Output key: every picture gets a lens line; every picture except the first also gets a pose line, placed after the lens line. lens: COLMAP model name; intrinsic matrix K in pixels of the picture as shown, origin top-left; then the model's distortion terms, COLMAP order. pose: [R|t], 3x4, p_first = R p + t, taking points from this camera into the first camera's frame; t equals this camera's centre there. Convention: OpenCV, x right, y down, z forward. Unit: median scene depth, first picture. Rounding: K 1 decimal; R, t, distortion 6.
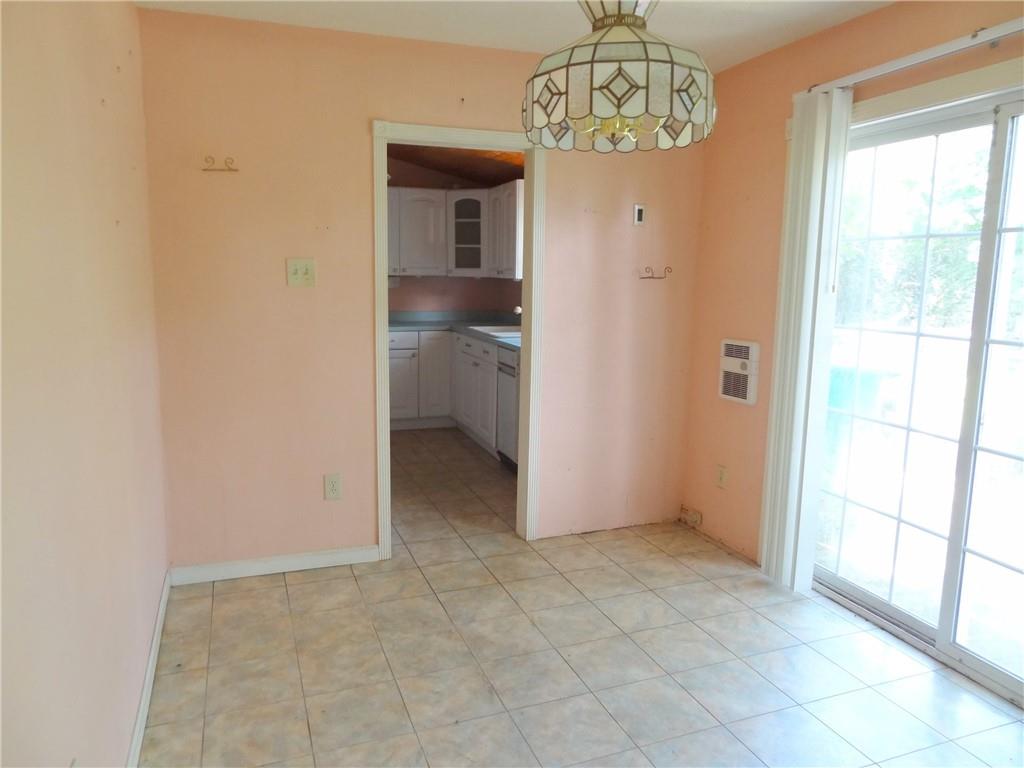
lens RADIAL K [[719.0, 0, 512.3], [0, 719.0, 382.4], [0, 0, 1]] dist [0.030616, 0.002661]
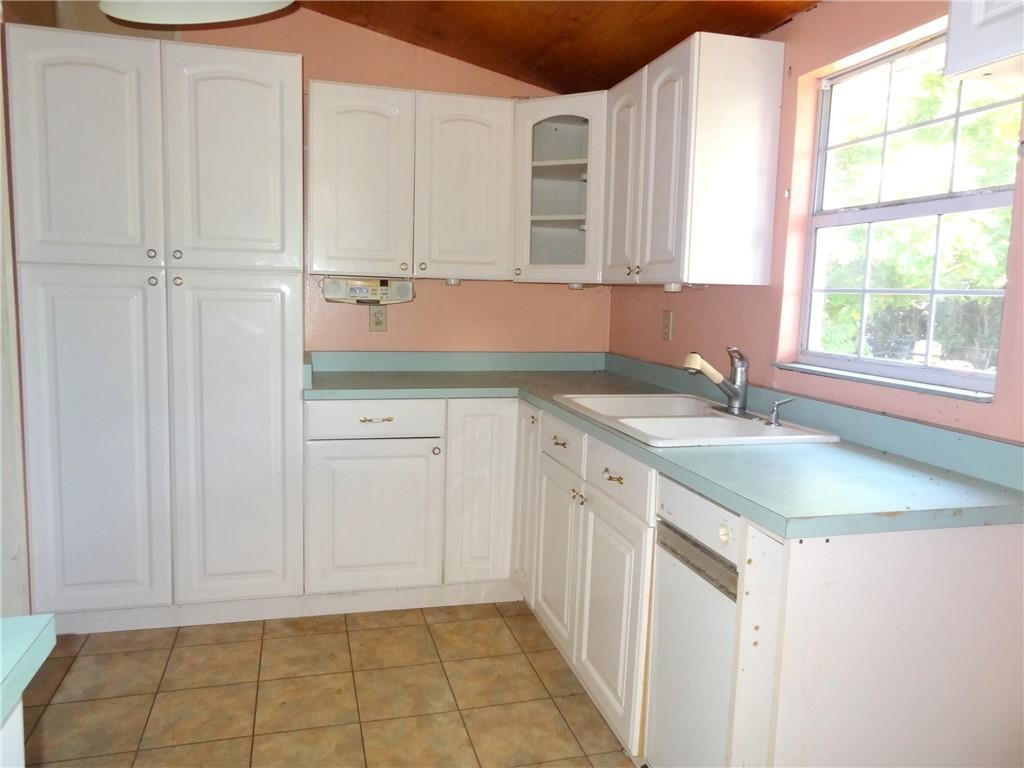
lens RADIAL K [[719.0, 0, 510.9], [0, 719.0, 382.0], [0, 0, 1]] dist [0.030616, 0.002661]
pose [[0.996436, 0.021083, -0.081672, -0.054204], [-0.023607, 0.999269, -0.030069, -0.069713], [0.080978, 0.031890, 0.996206, 0.555987]]
